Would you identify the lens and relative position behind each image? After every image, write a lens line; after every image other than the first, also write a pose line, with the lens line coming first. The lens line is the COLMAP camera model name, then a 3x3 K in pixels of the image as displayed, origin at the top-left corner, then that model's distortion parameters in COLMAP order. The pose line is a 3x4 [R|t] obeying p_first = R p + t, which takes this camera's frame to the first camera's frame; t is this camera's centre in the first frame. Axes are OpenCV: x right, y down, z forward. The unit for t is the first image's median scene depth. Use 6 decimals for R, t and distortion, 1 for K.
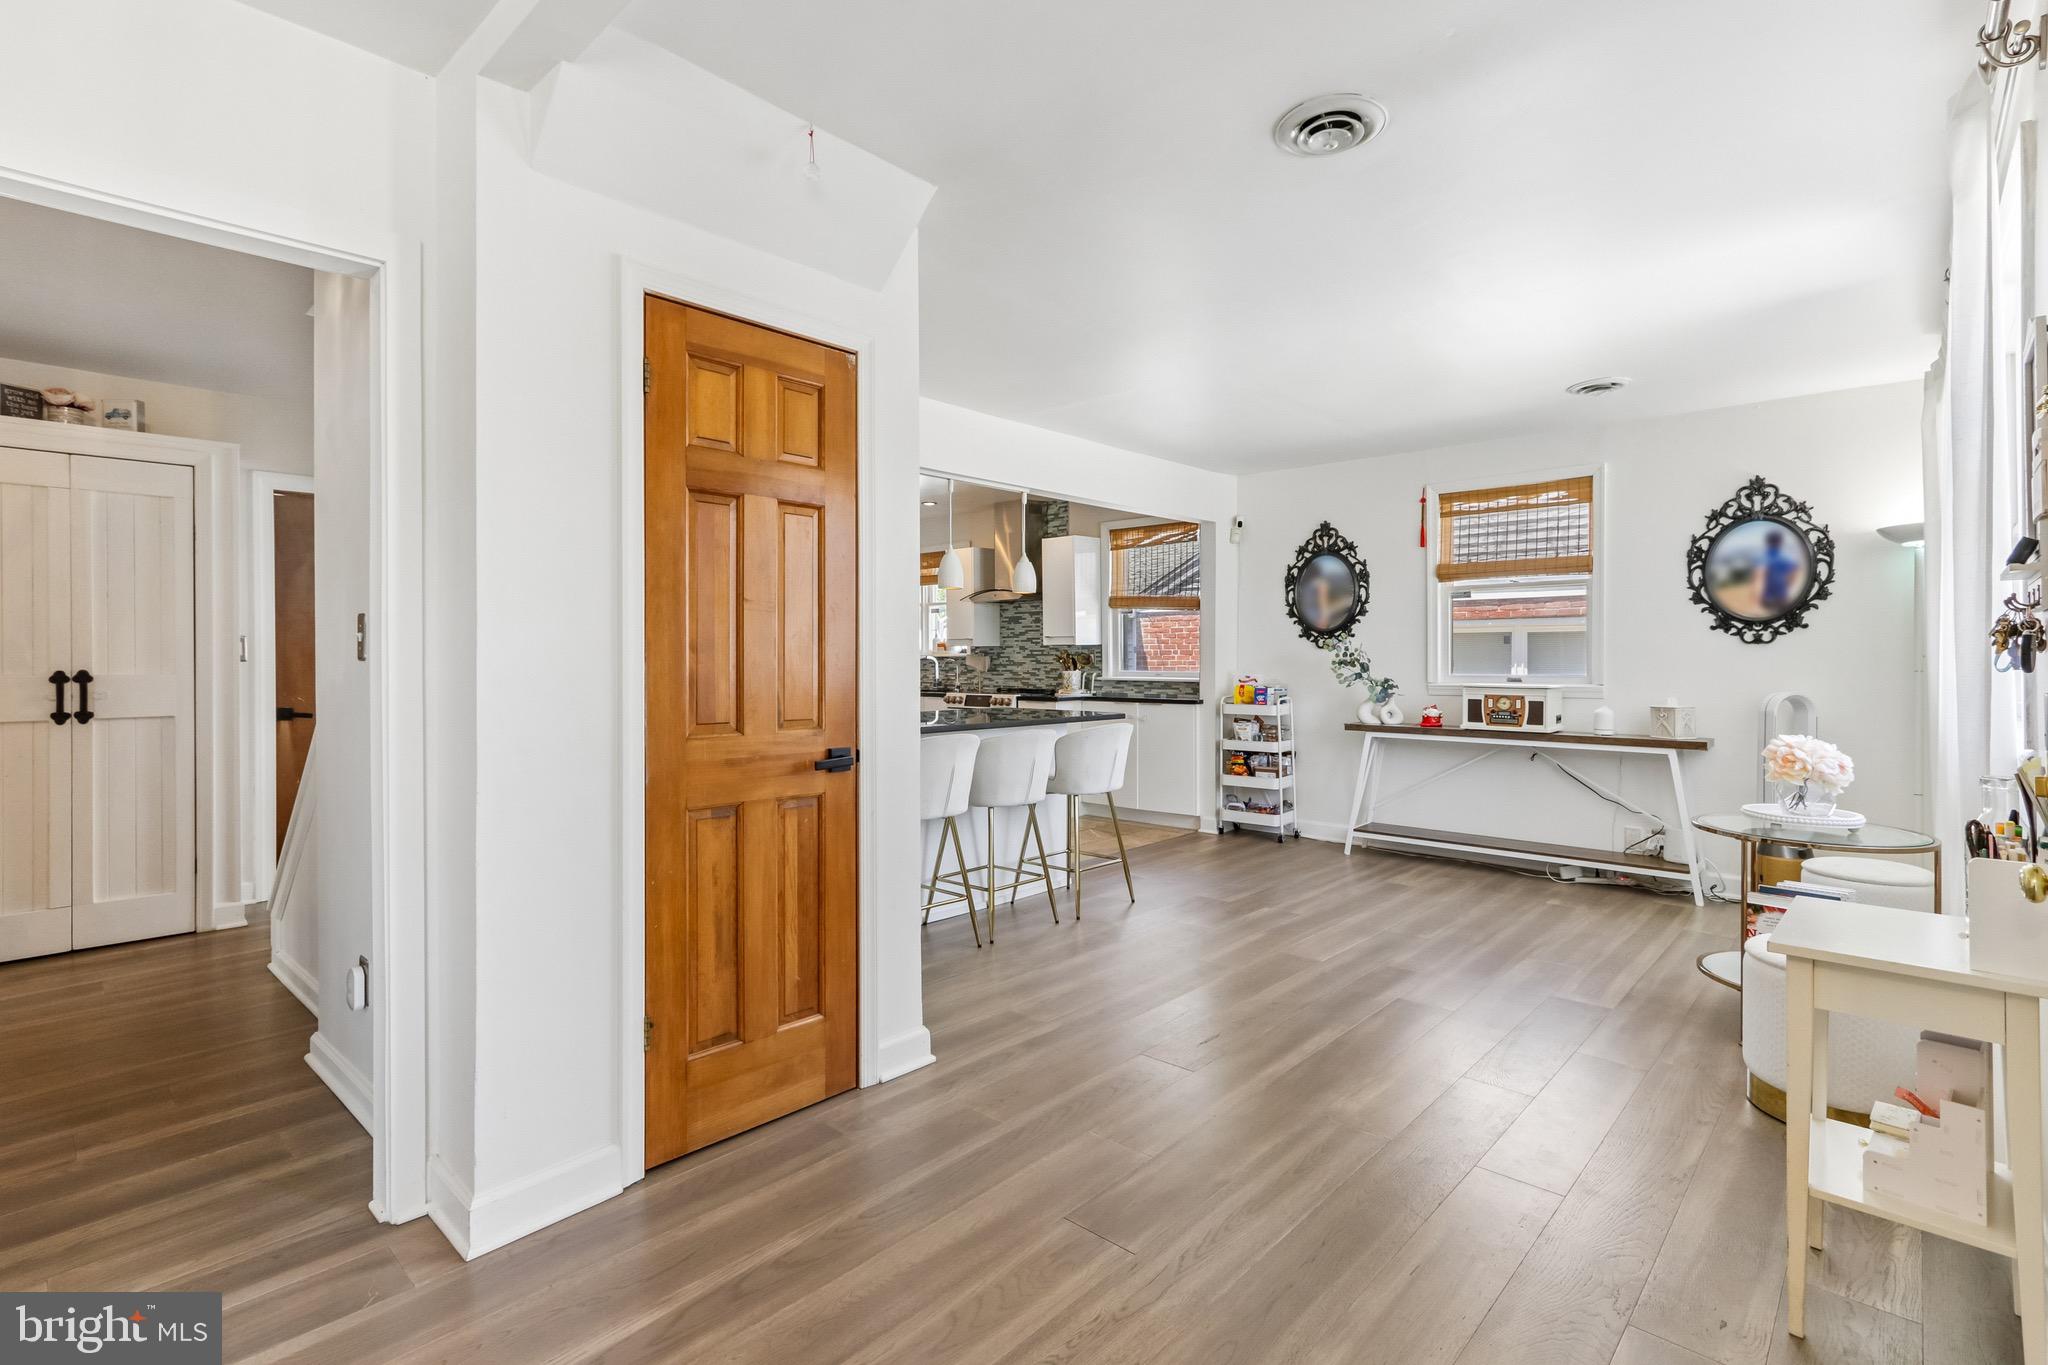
lens RADIAL K [[968.7, 0, 1006.0], [0, 968.7, 666.6], [0, 0, 1]] dist [-0.006235, 0.005272]
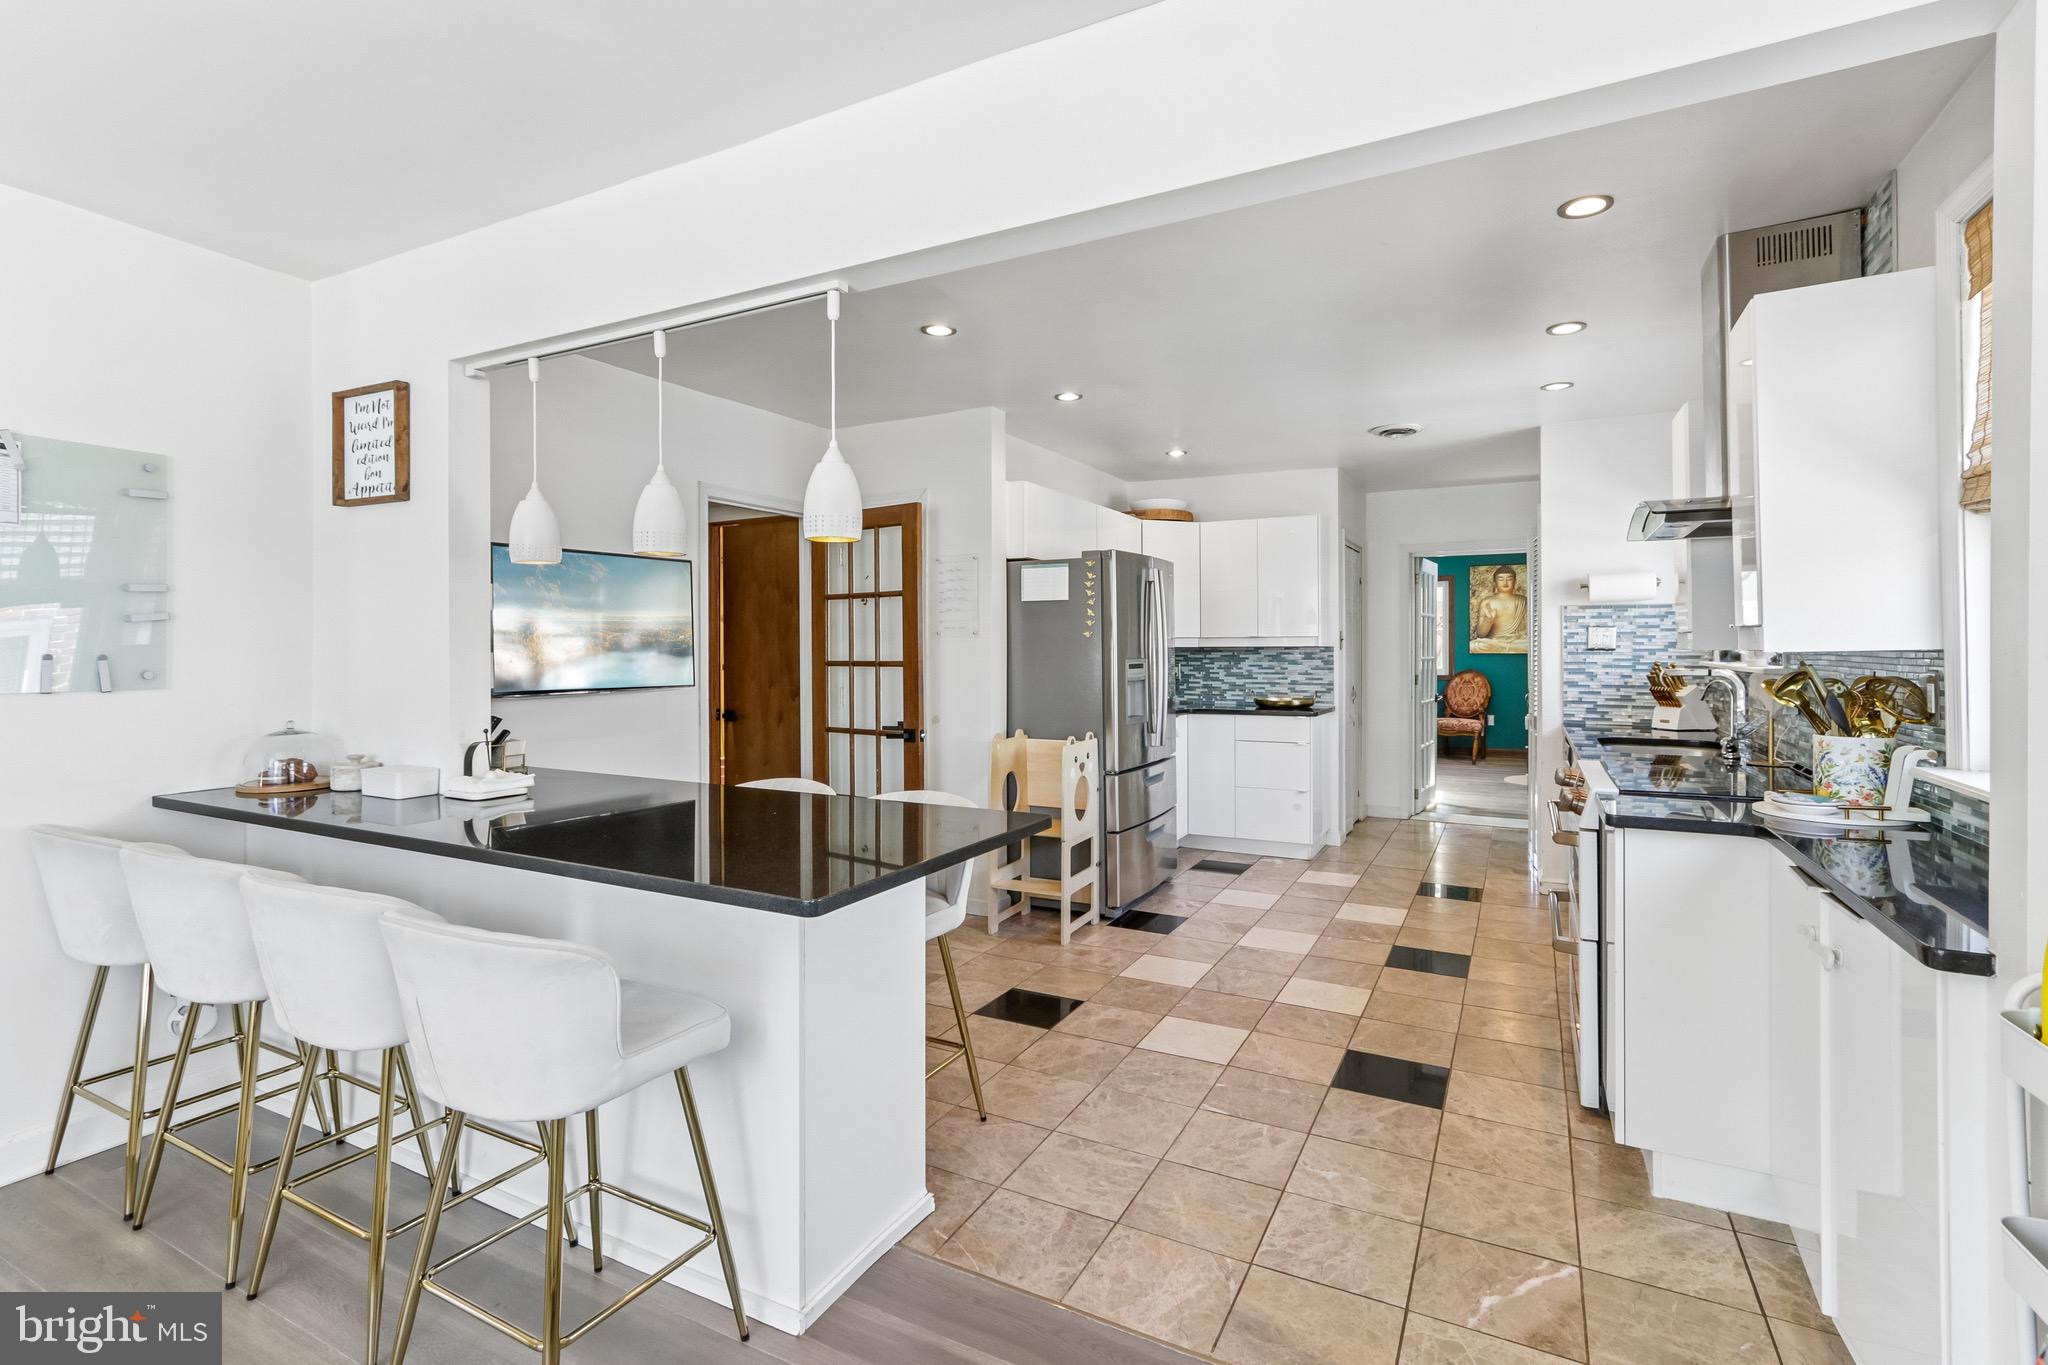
lens RADIAL K [[968.7, 0, 1010.0], [0, 968.7, 647.4], [0, 0, 1]] dist [-0.006235, 0.005272]
pose [[0.260512, 0.001157, -0.965470, 0.445005], [-0.005704, 0.999984, -0.000340, -0.032793], [0.965454, 0.005596, 0.260514, 1.008354]]
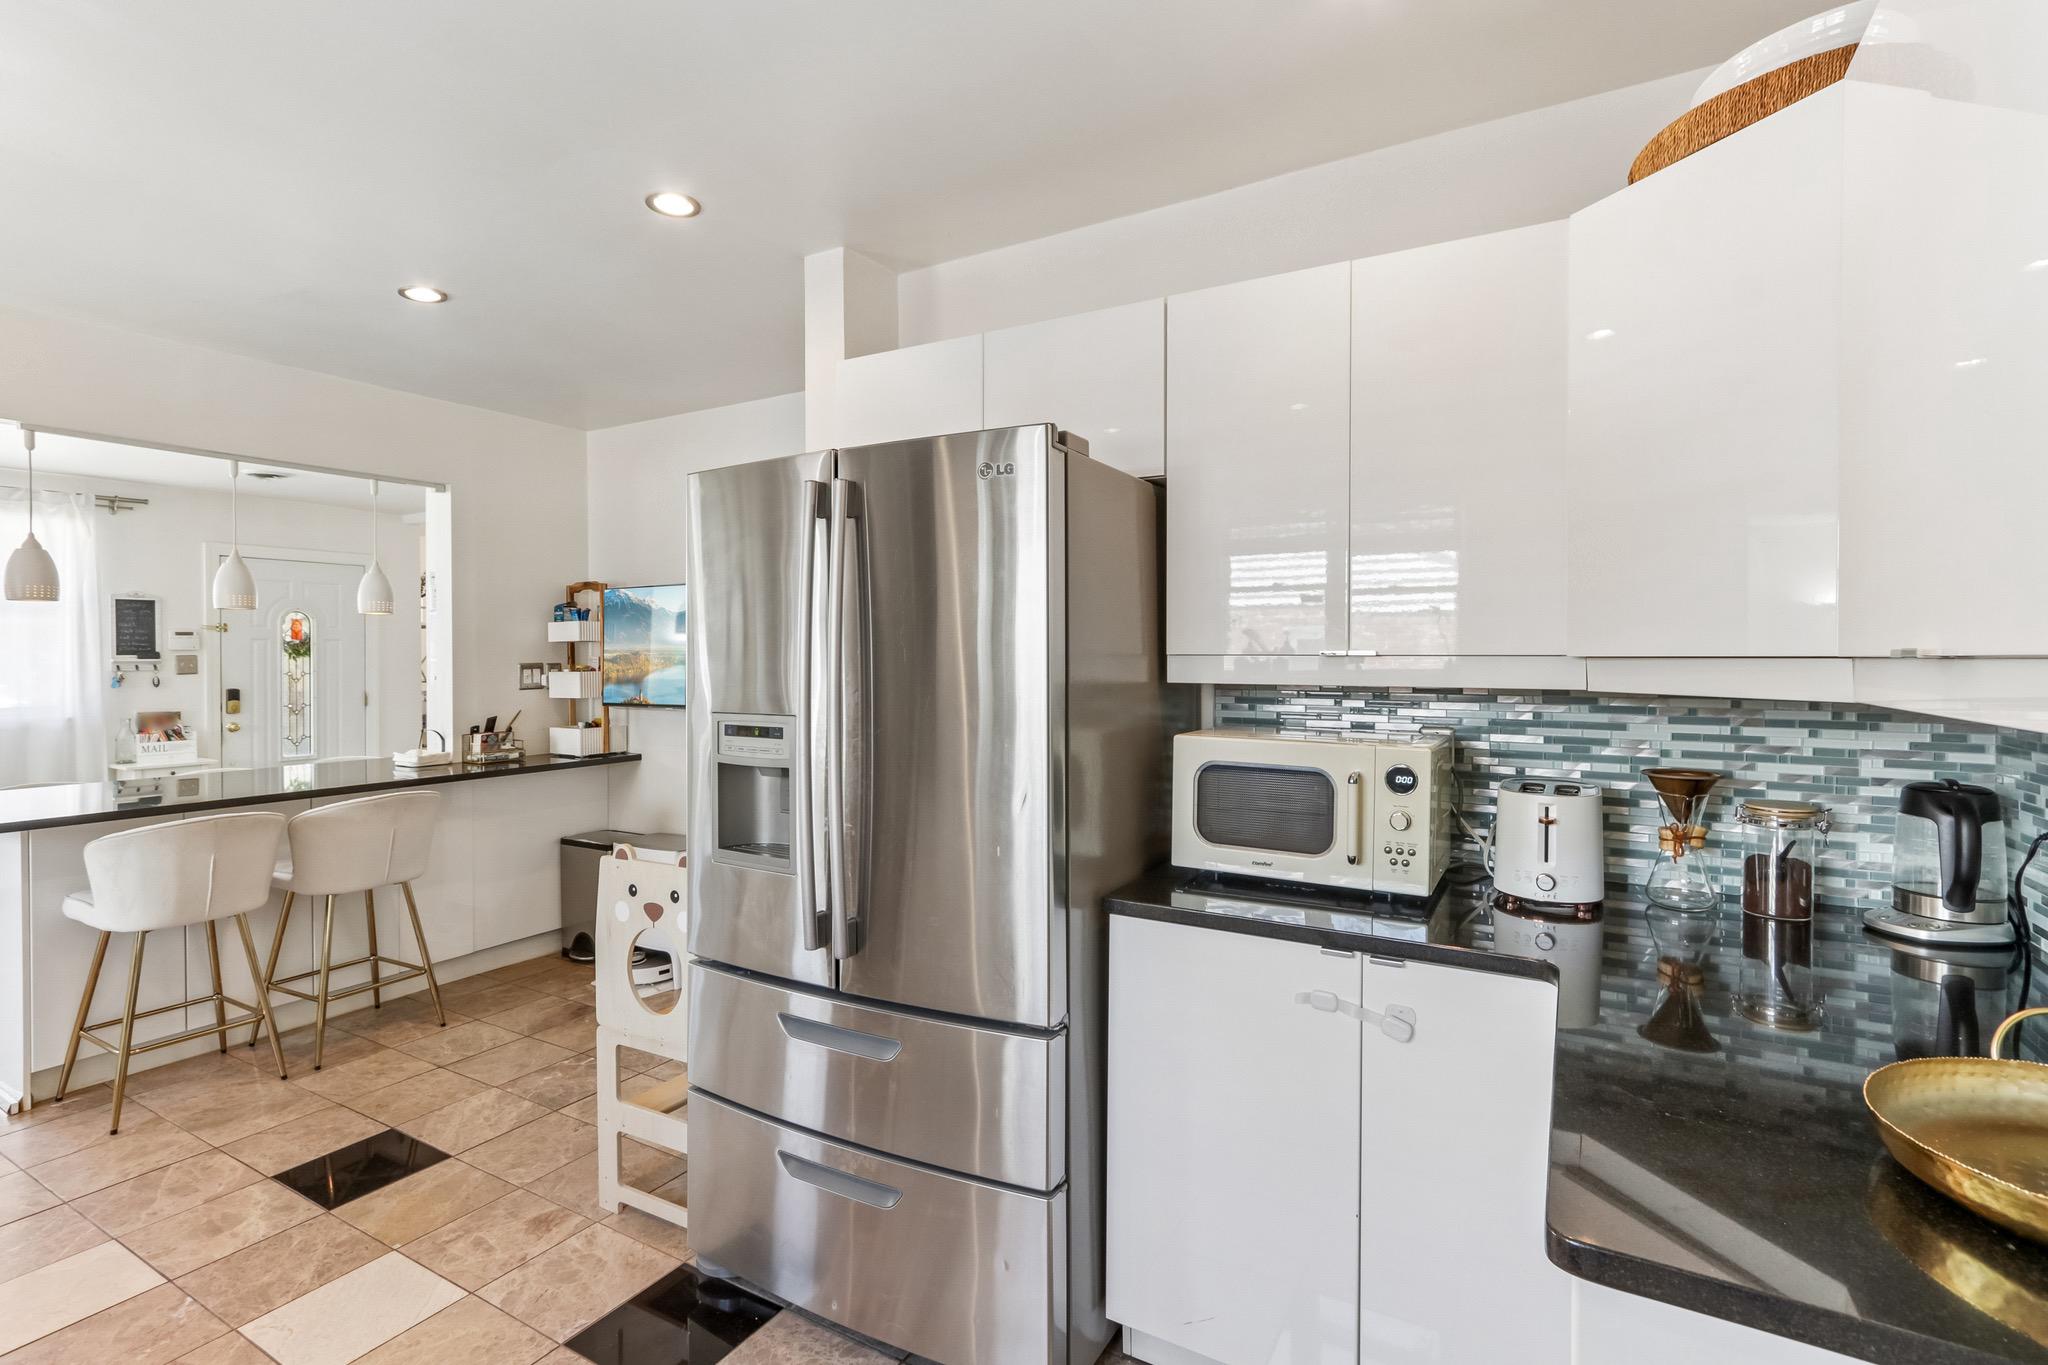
lens RADIAL K [[968.7, 0, 1010.4], [0, 968.7, 664.6], [0, 0, 1]] dist [-0.006235, 0.005272]
pose [[-0.974646, 0.003141, -0.223731, -0.448879], [-0.000875, 0.999840, 0.017847, -0.050205], [0.223751, 0.017590, -0.974488, 1.782147]]
